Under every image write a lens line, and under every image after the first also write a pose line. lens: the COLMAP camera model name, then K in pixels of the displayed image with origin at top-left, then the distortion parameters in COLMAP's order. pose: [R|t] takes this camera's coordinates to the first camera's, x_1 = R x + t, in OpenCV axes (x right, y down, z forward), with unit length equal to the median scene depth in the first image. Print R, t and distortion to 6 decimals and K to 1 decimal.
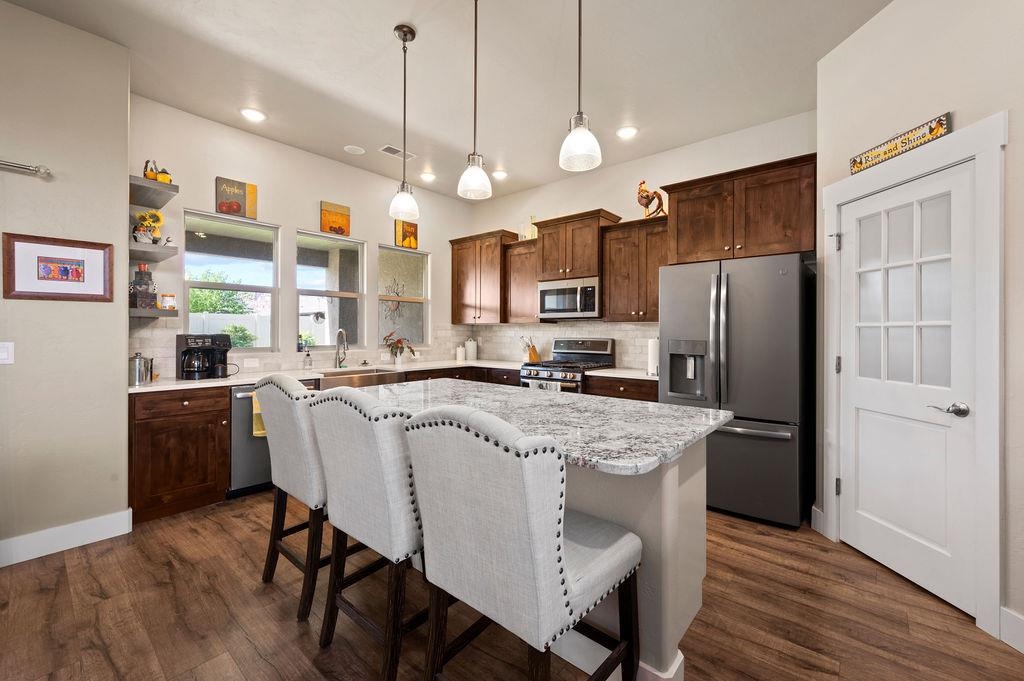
lens RADIAL K [[409.0, 0, 514.3], [0, 409.0, 327.1], [0, 0, 1]] dist [0.000745, 0.000299]
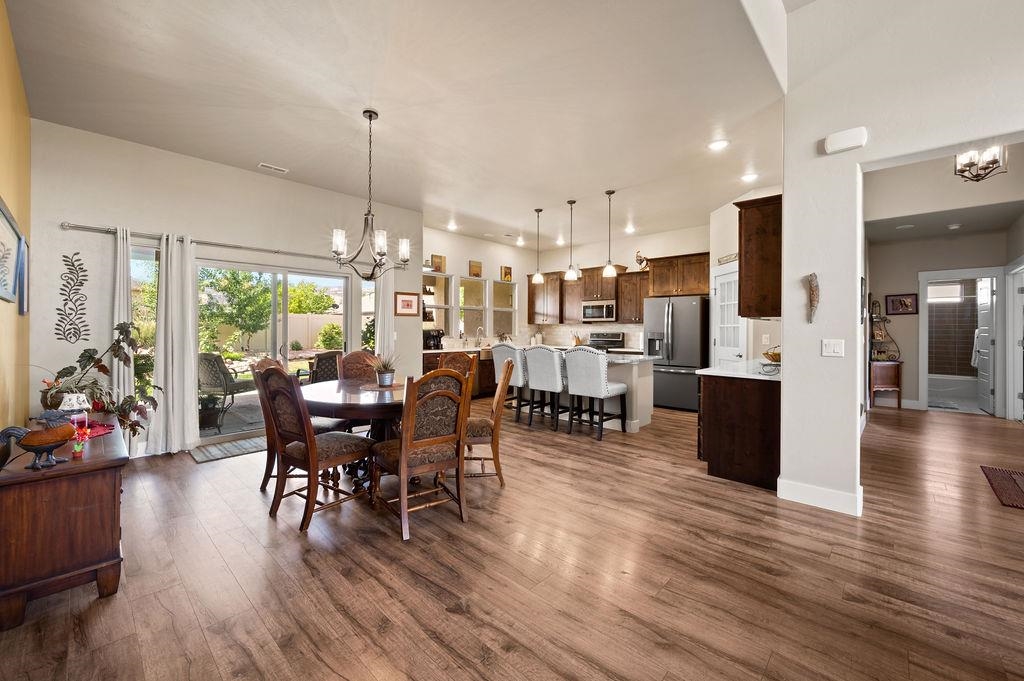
lens RADIAL K [[409.0, 0, 514.3], [0, 409.0, 327.1], [0, 0, 1]] dist [0.000745, 0.000299]
pose [[0.999117, 0.001496, -0.041991, -0.187495], [-0.001201, 0.999974, 0.007064, -0.008521], [0.042001, -0.007007, 0.999093, -0.940938]]
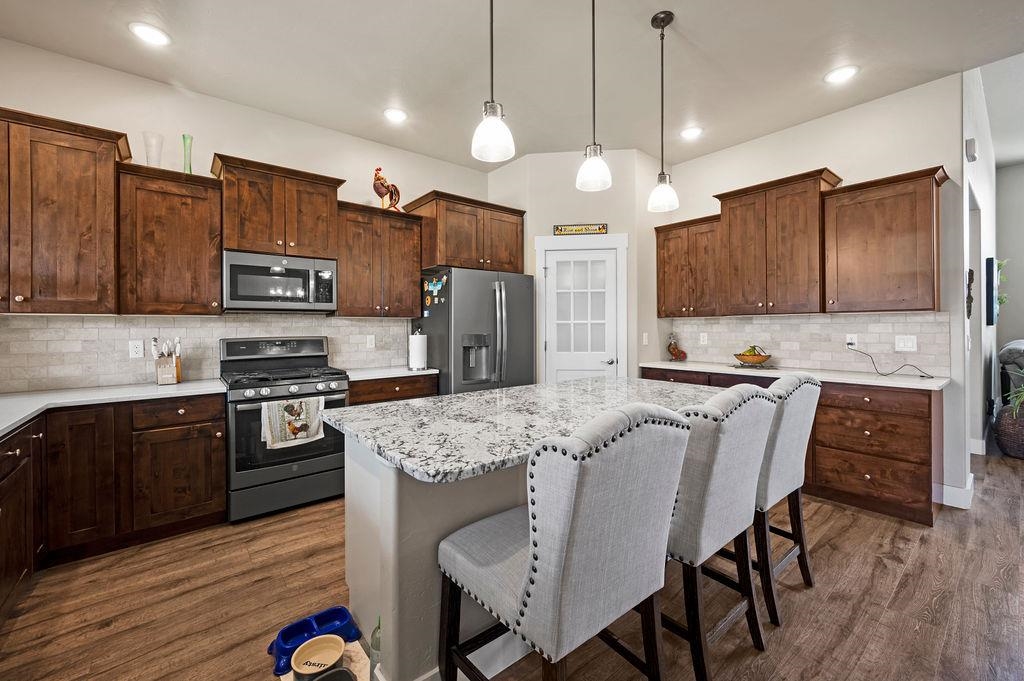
lens RADIAL K [[396.2, 0, 508.3], [0, 396.2, 325.3], [0, 0, 1]] dist [0.000519, 0.000072]
pose [[0.204506, -0.004340, 0.978856, -0.512114], [-0.005239, 0.999971, 0.005528, -0.000428], [-0.978851, -0.006258, 0.204477, 0.510993]]
